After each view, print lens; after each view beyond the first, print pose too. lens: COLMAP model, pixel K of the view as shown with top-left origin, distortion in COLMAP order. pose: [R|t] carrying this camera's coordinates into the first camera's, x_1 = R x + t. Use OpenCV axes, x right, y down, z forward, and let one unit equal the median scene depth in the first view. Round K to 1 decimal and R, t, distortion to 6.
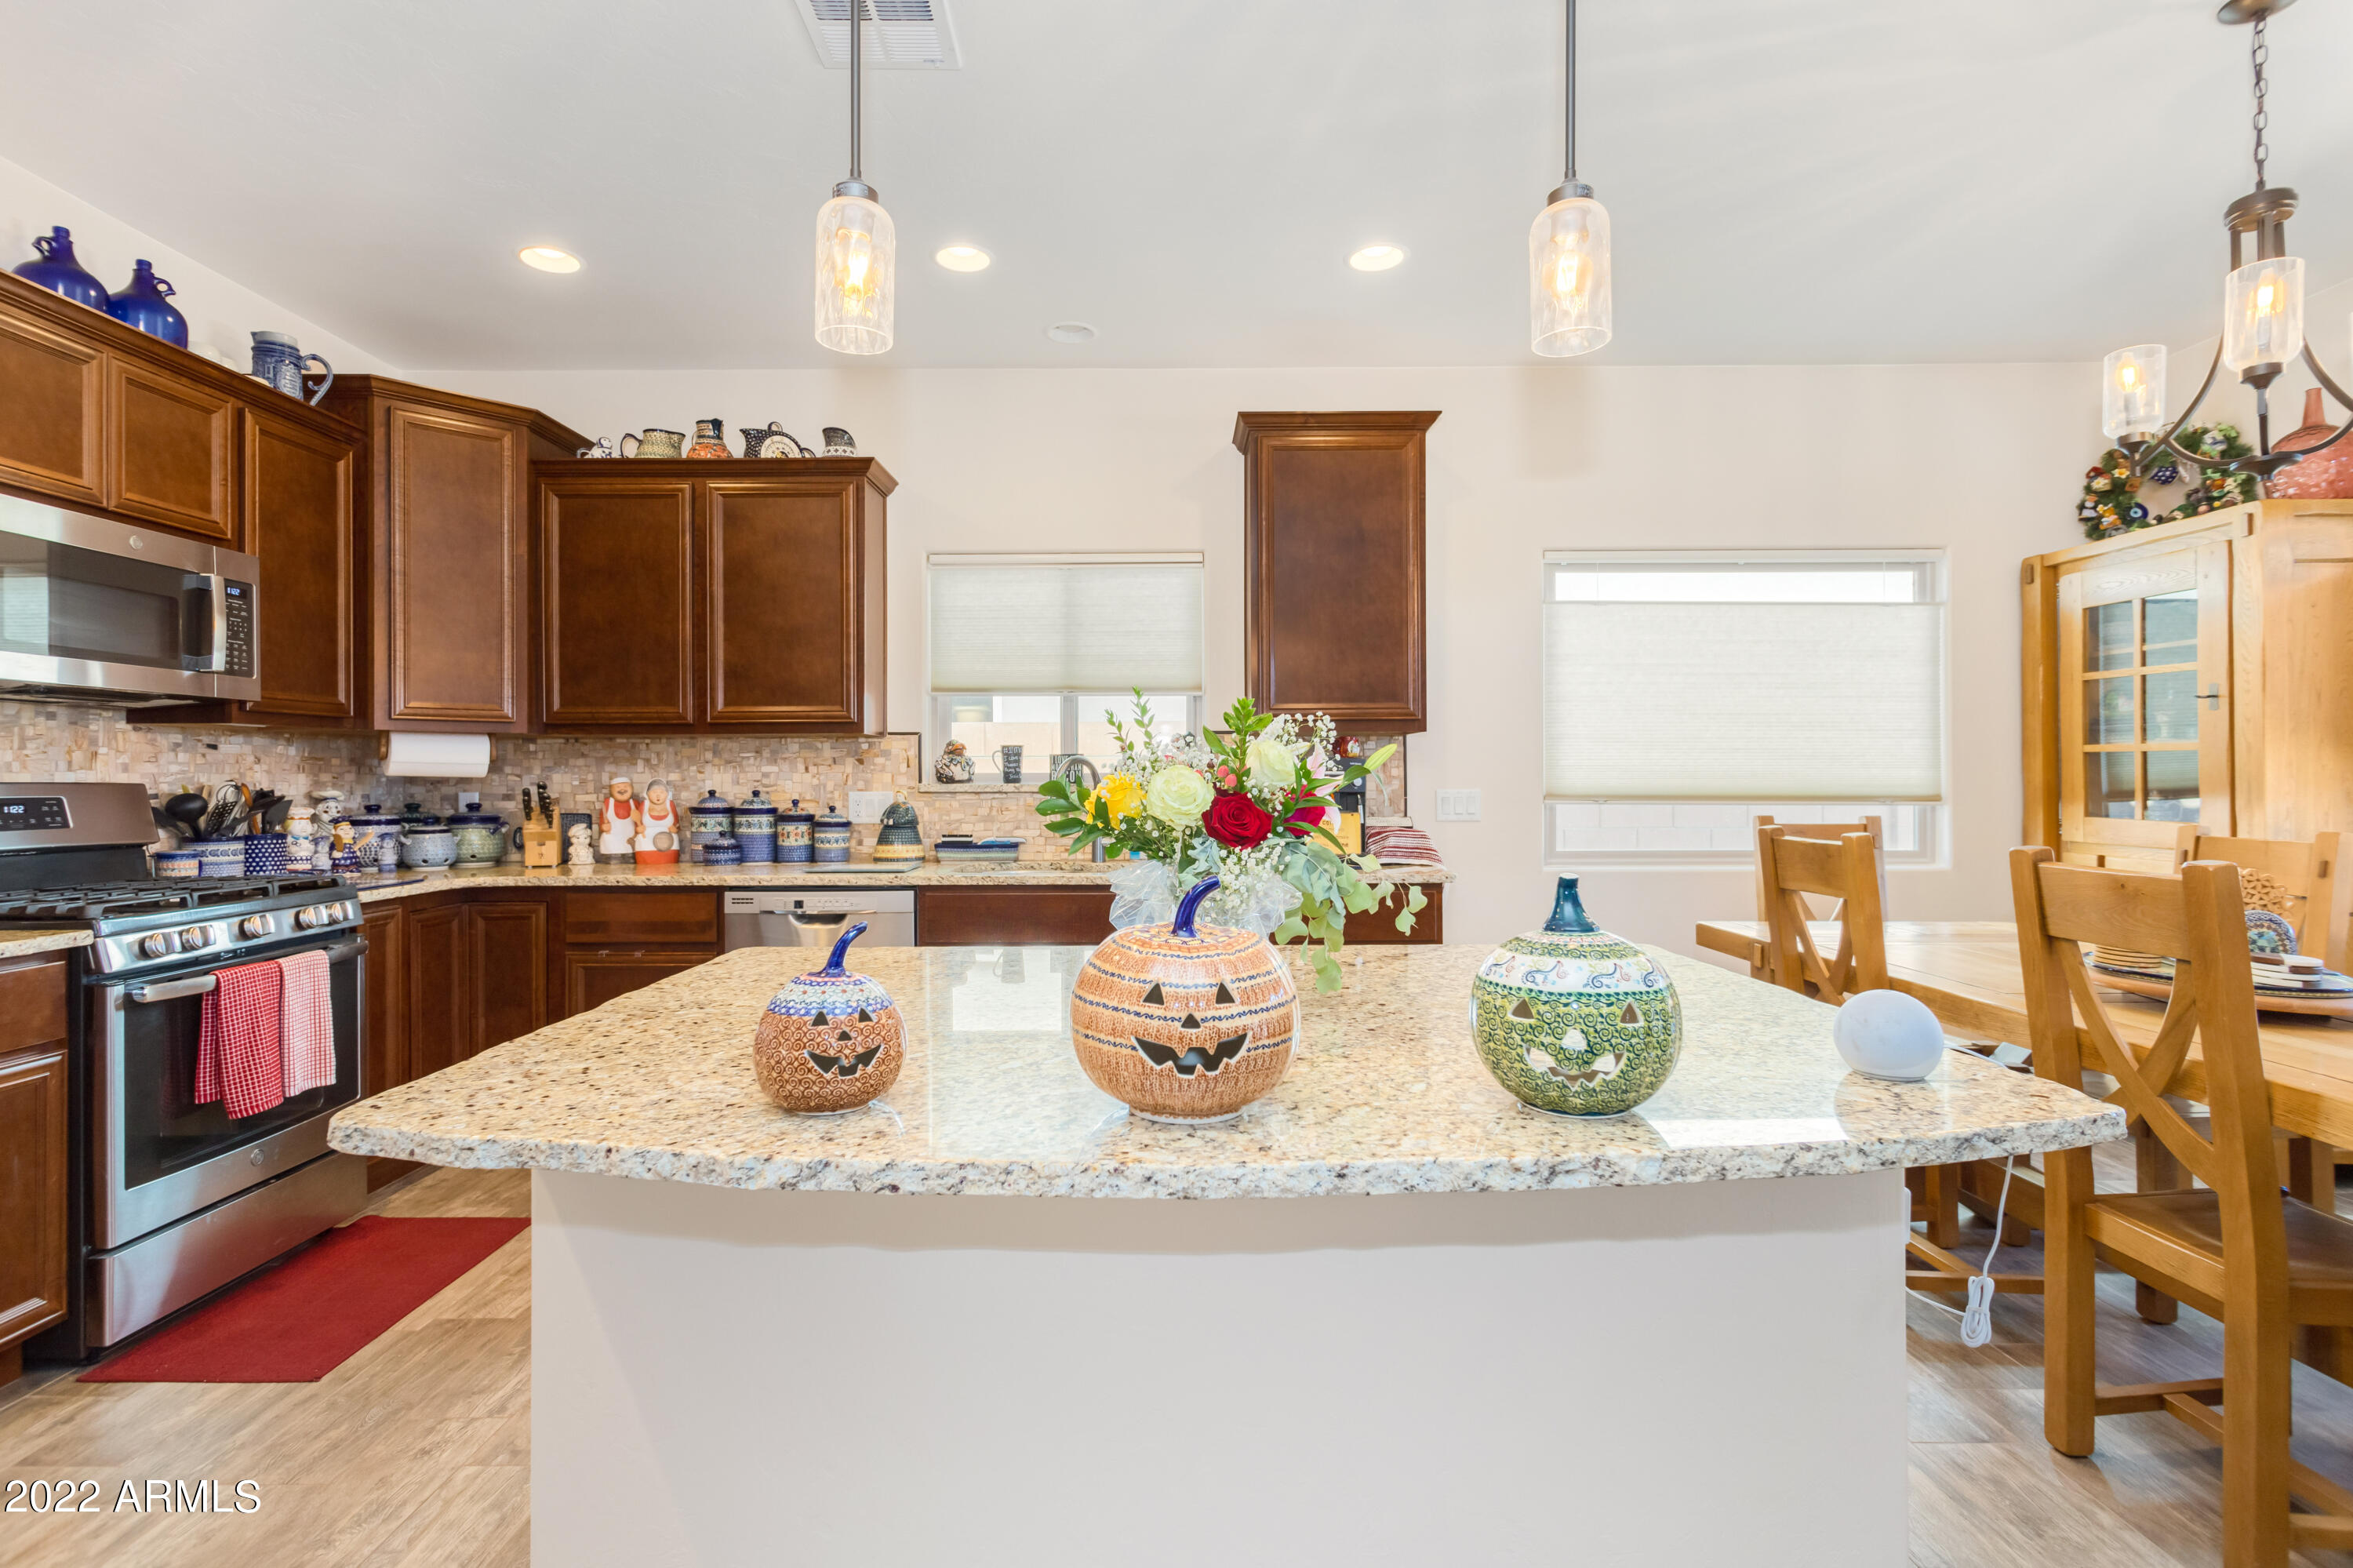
lens RADIAL K [[1138.2, 0, 1150.5], [0, 1138.2, 777.8], [0, 0, 1]] dist [-0.000720, 0.000404]
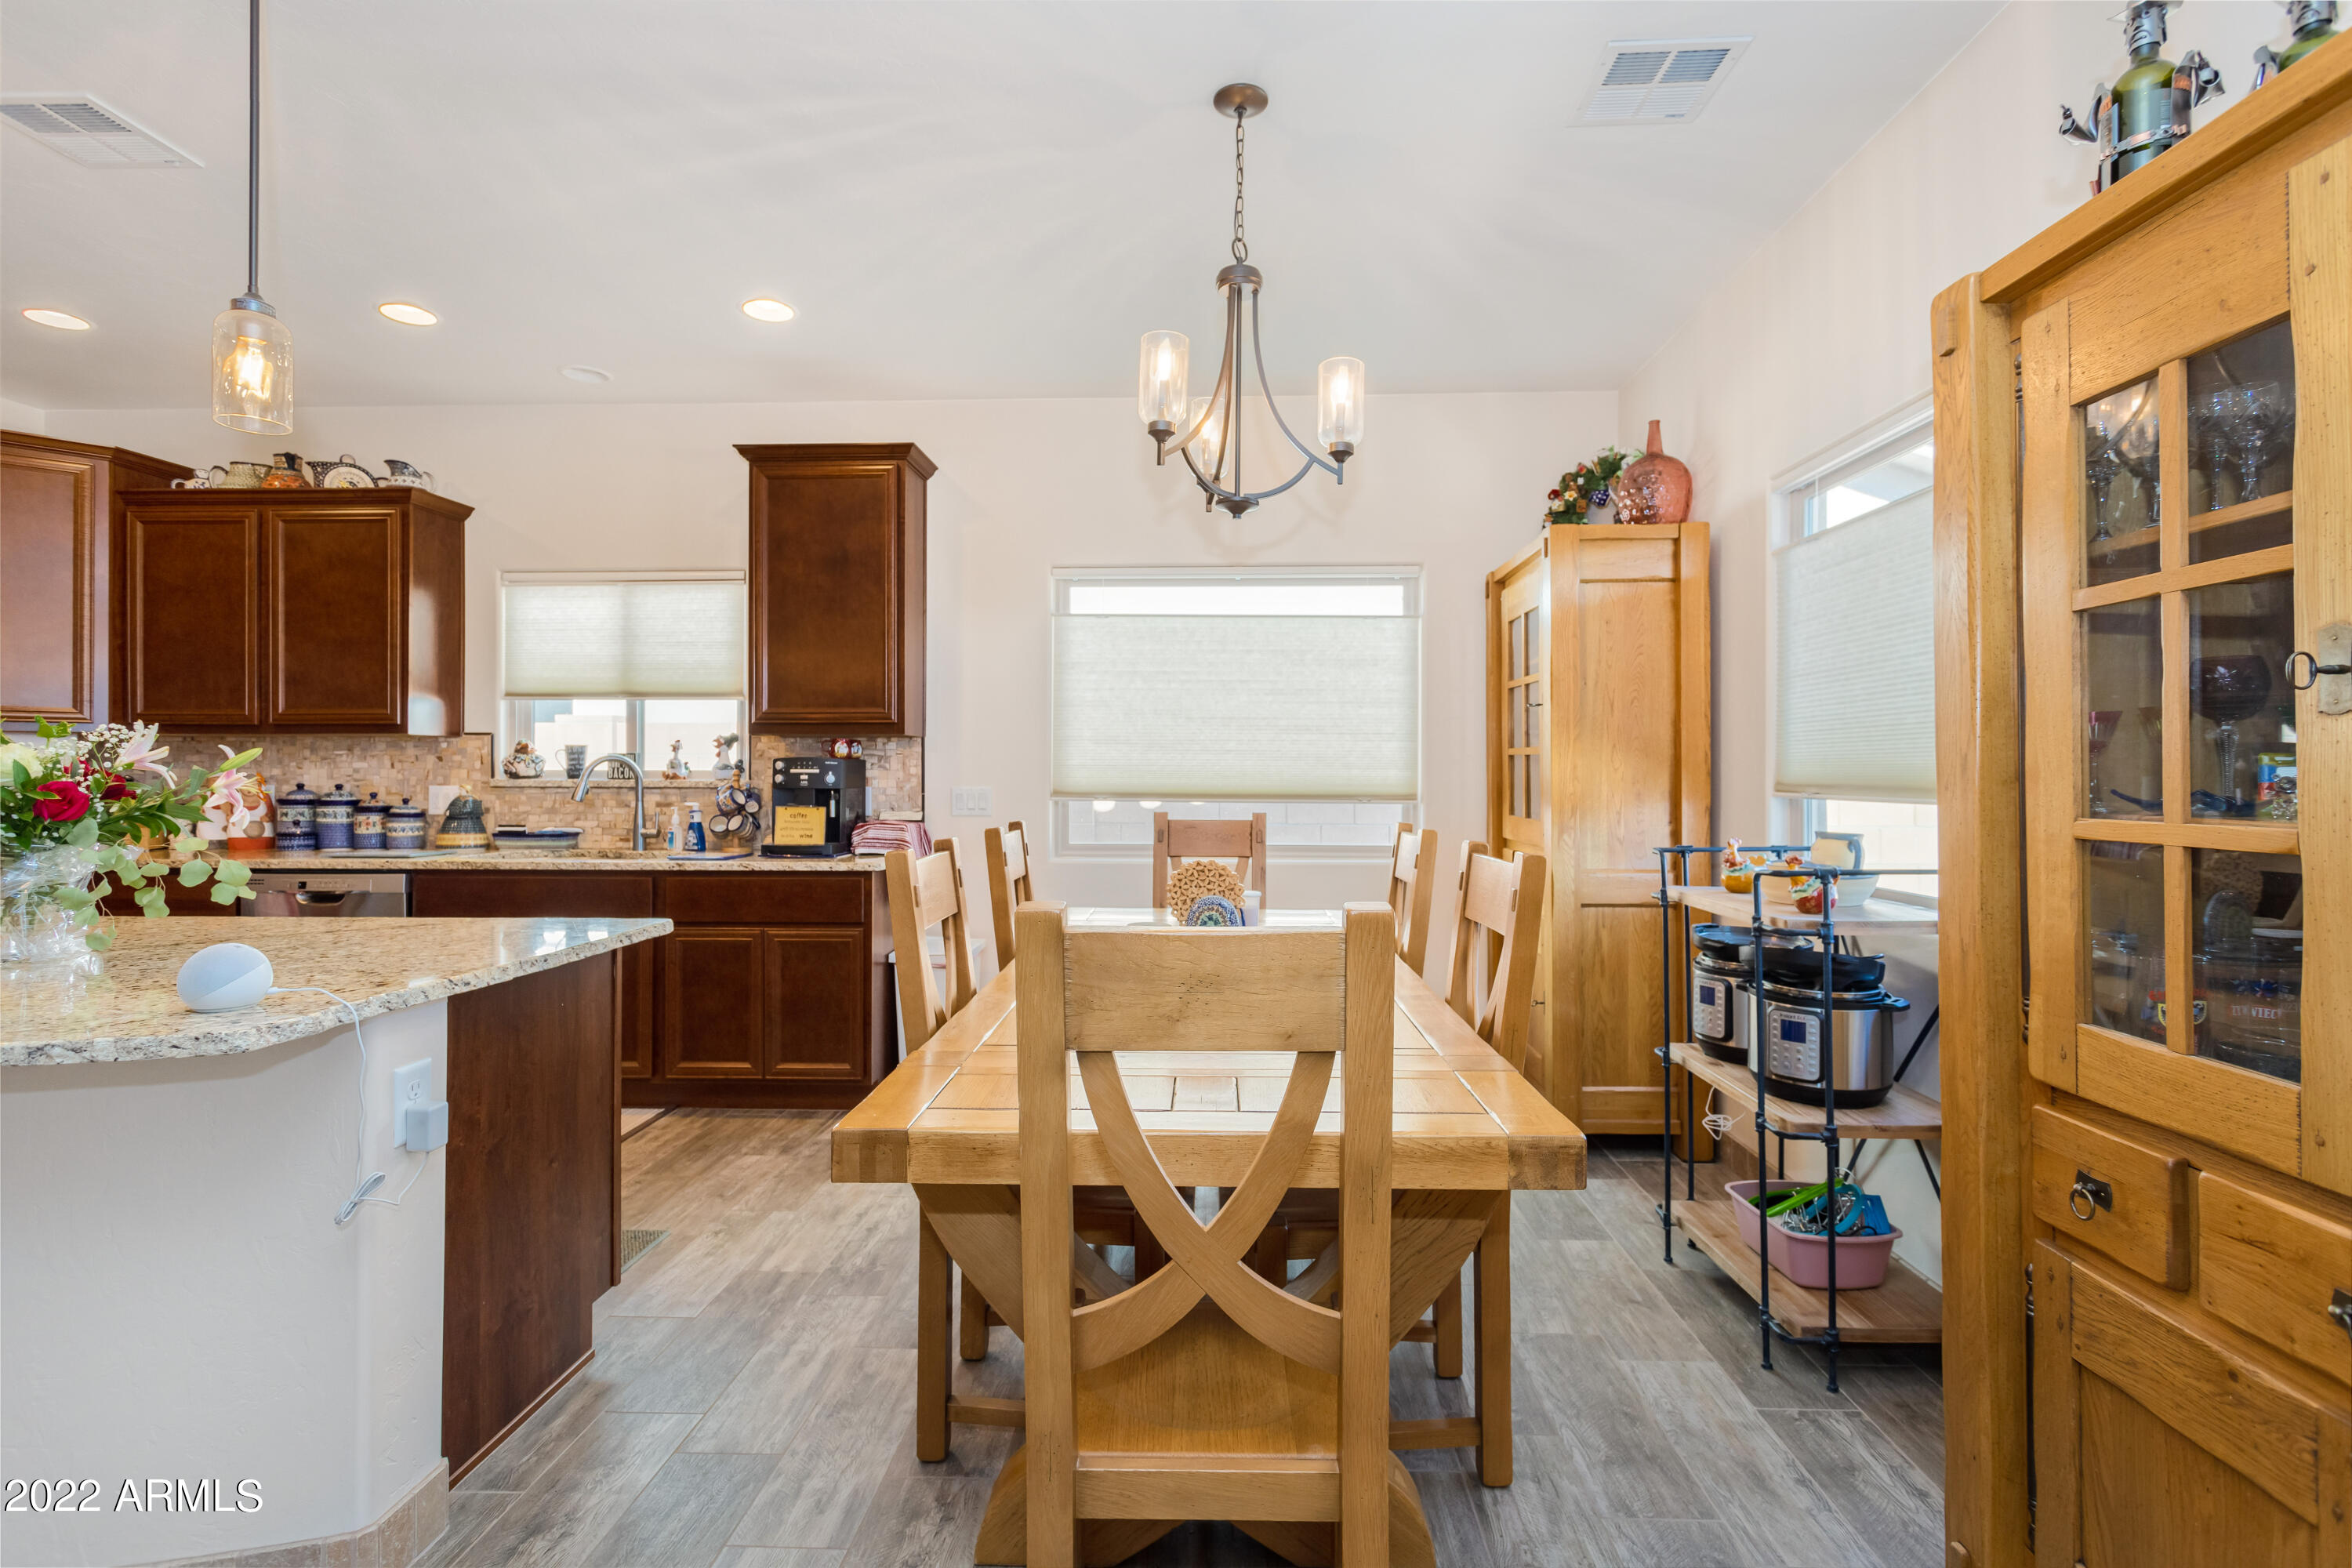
lens RADIAL K [[1113.9, 0, 1183.0], [0, 1113.9, 771.8], [0, 0, 1]] dist [0.002710, 0.000405]
pose [[0.999378, 0.004636, -0.034946, 0.524960], [-0.004728, 0.999986, -0.002558, -0.002128], [0.034934, 0.002722, 0.999386, -0.064626]]
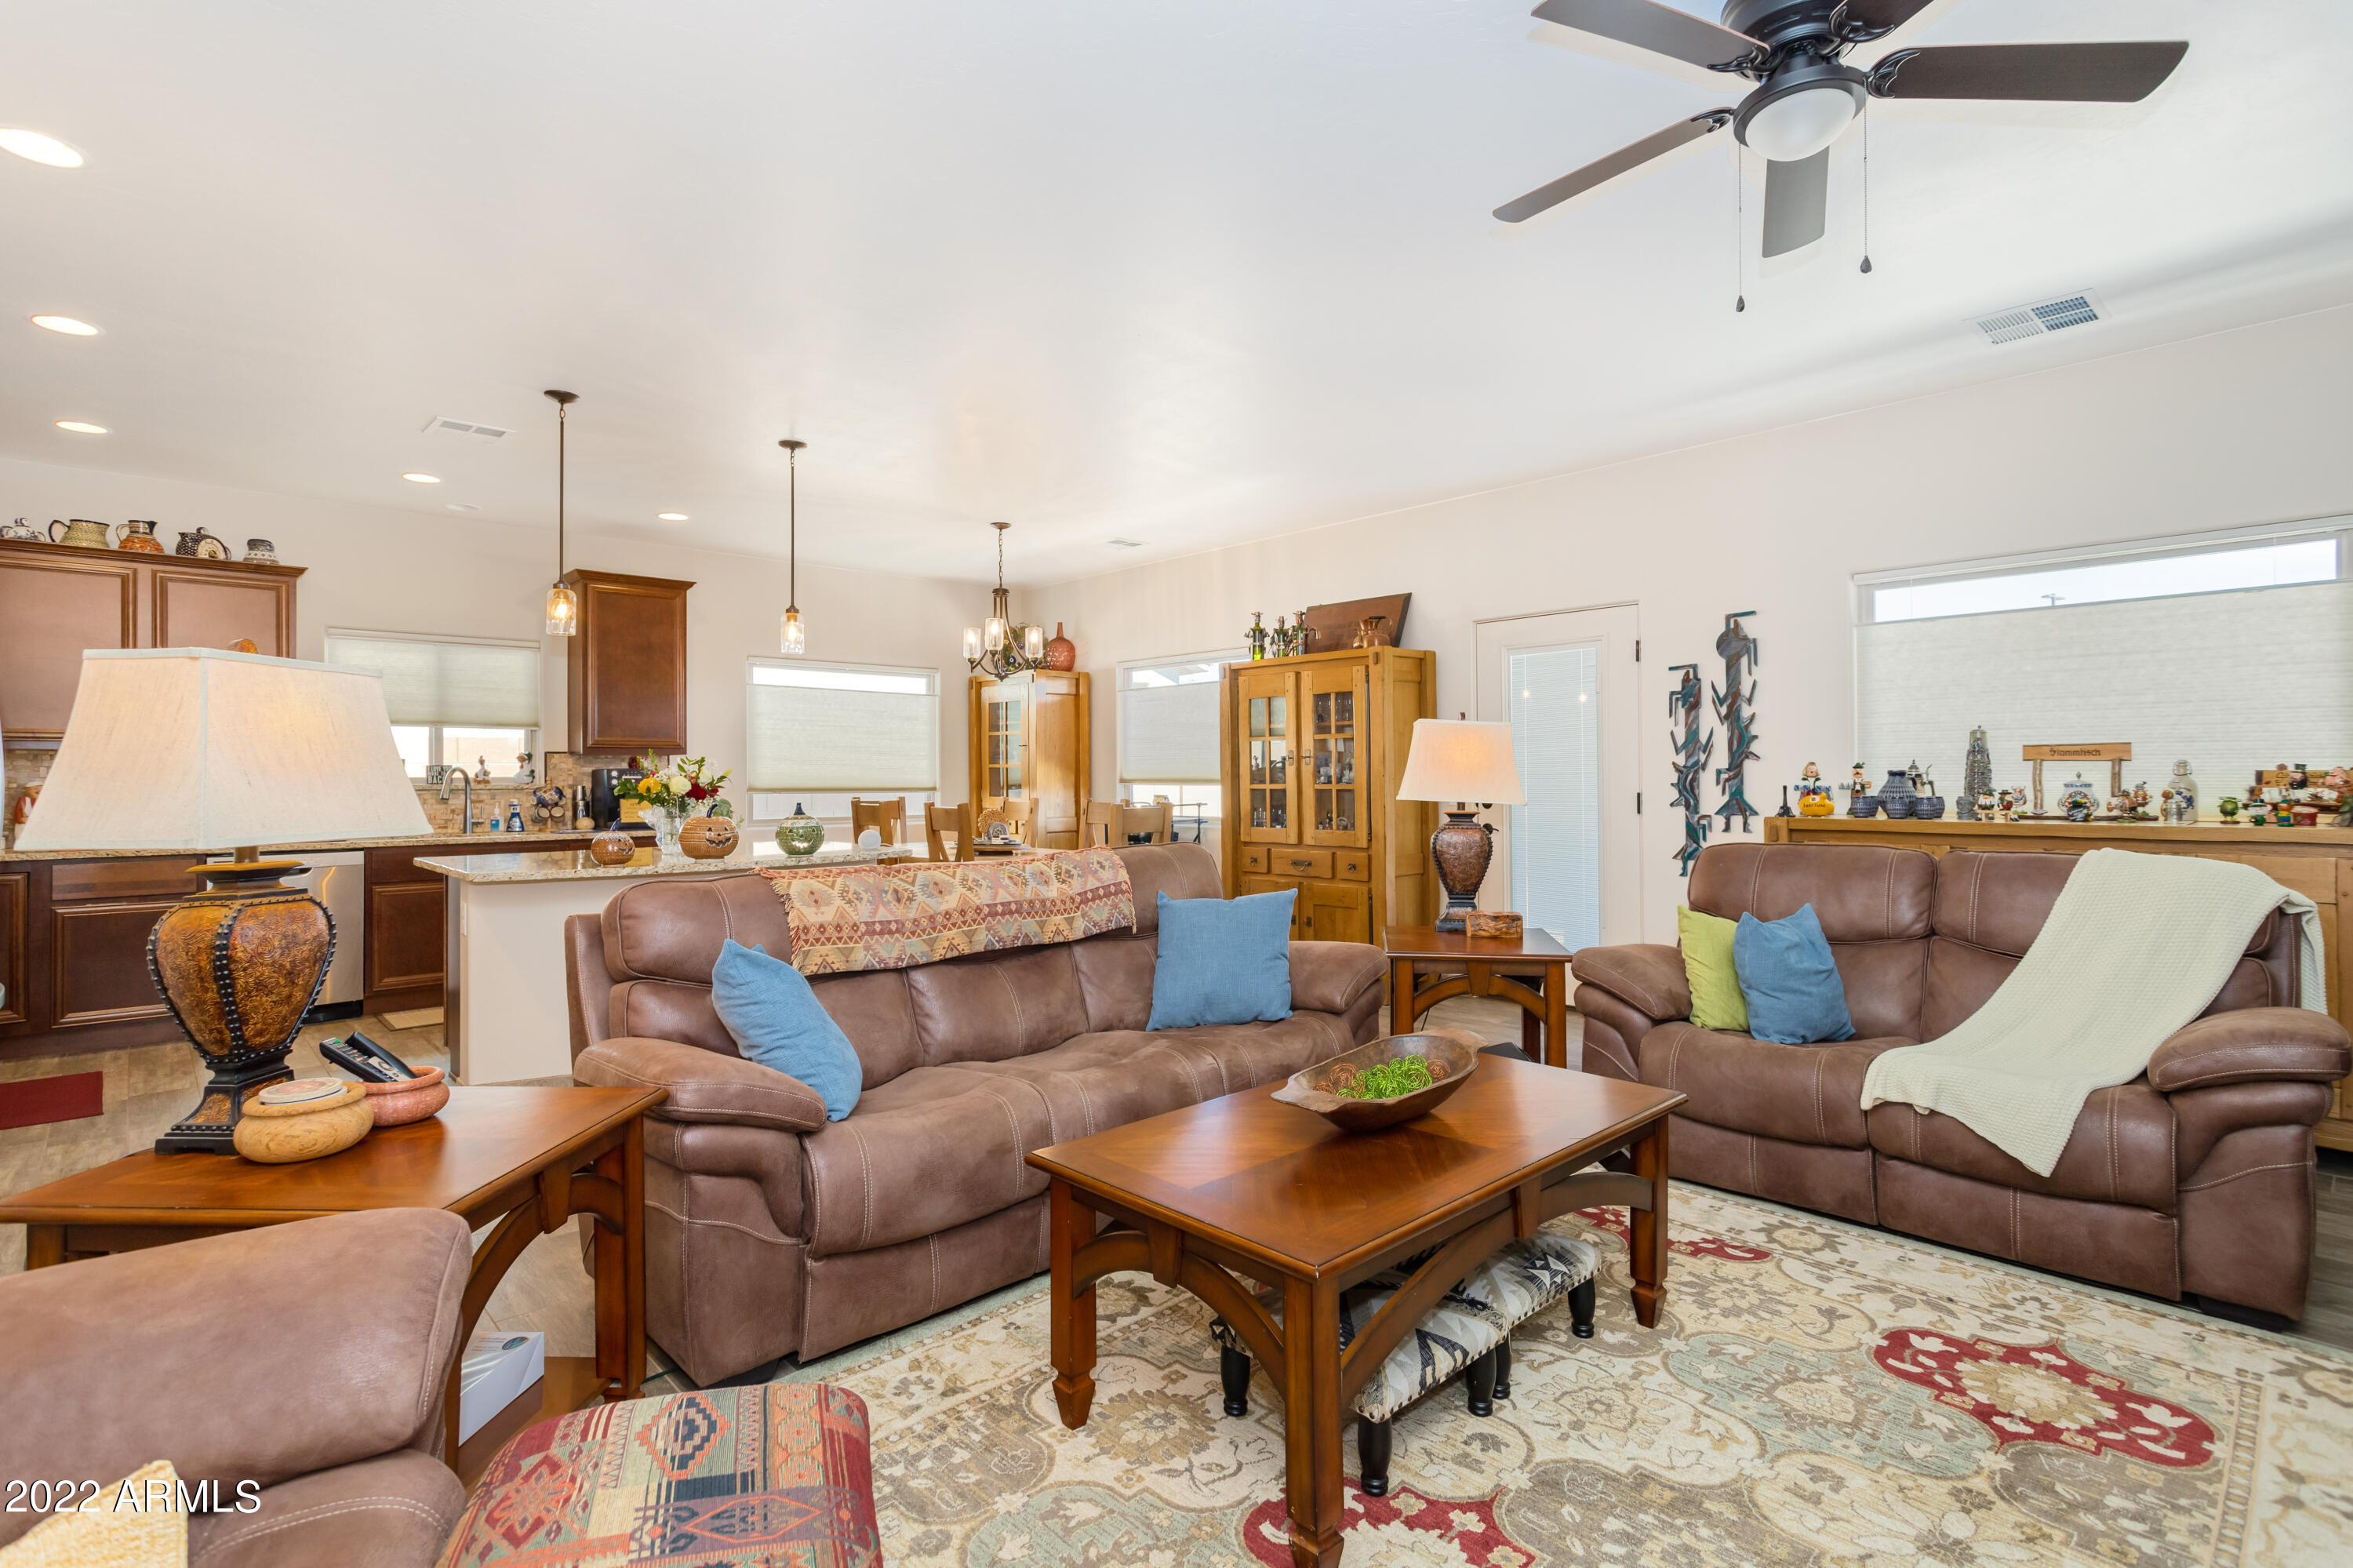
lens RADIAL K [[1114.4, 0, 1183.5], [0, 1114.4, 771.8], [0, 0, 1]] dist [0.002710, 0.000405]
pose [[0.725782, 0.001448, 0.687923, -0.396968], [0.002364, 0.999987, -0.004599, -0.002075], [-0.687920, 0.004964, 0.725769, -0.823597]]
